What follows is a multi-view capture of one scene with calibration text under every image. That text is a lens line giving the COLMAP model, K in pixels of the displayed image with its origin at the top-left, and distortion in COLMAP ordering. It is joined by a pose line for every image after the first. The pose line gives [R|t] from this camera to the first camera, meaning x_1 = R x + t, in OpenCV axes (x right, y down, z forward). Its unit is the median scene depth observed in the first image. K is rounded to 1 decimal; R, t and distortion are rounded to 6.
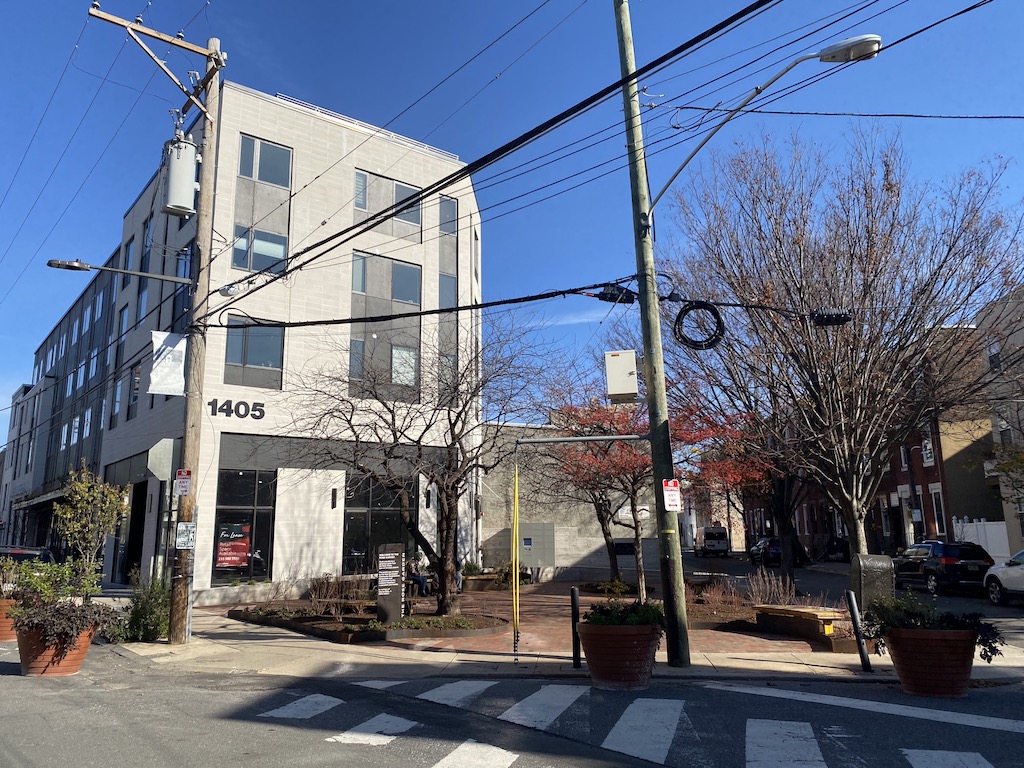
lens RADIAL K [[800.5, 0, 514.3], [0, 800.5, 371.0], [0, 0, 1]] dist [0.060797, -0.004921]
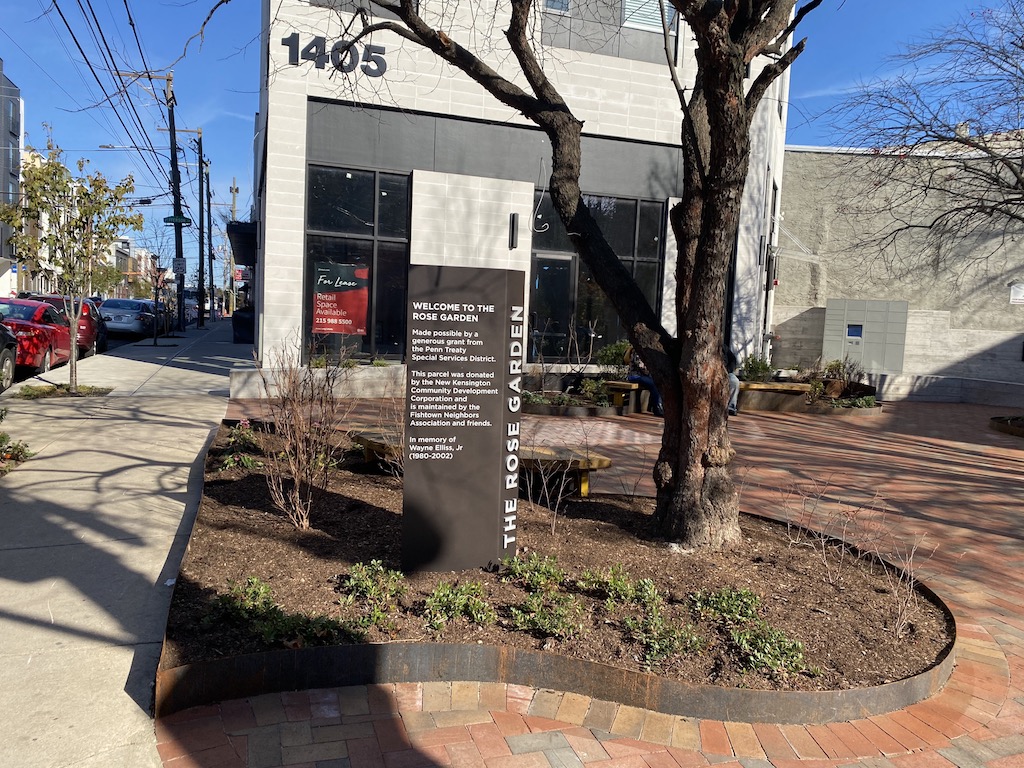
lens RADIAL K [[800.5, 0, 514.3], [0, 800.5, 371.0], [0, 0, 1]] dist [0.060797, -0.004921]
pose [[0.944550, 0.075062, -0.319673, -0.035723], [0.009585, 0.966805, 0.255337, 0.112342], [0.328228, -0.244243, 0.912476, 0.471987]]
